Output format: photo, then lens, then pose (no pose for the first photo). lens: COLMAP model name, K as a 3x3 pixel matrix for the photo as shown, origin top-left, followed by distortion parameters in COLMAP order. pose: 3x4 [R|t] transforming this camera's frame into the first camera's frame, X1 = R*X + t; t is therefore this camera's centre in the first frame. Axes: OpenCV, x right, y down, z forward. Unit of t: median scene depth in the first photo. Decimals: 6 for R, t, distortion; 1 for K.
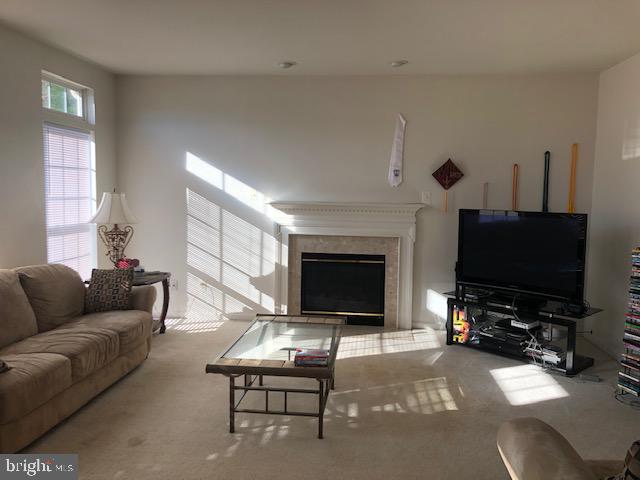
lens RADIAL K [[526.6, 0, 320.7], [0, 526.6, 240.8], [0, 0, 1]] dist [0.043601, -0.035975]
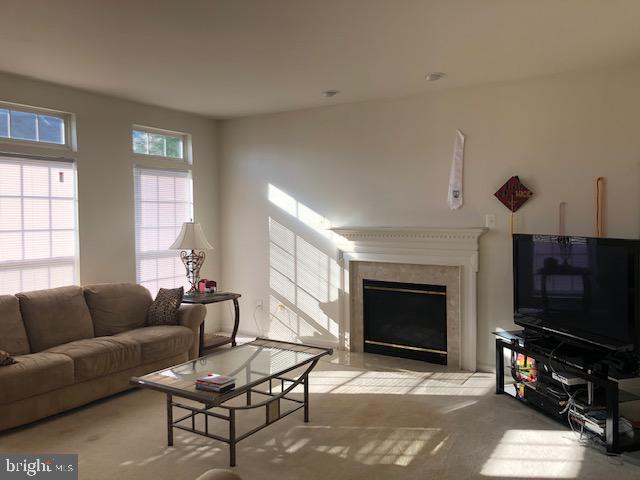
lens RADIAL K [[526.6, 0, 320.7], [0, 526.6, 238.0], [0, 0, 1]] dist [0.043601, -0.035975]
pose [[0.891160, -0.004066, -0.453671, 0.358145], [-0.019465, 0.998696, -0.047188, -0.007270], [0.453271, 0.050883, 0.889919, 0.098450]]
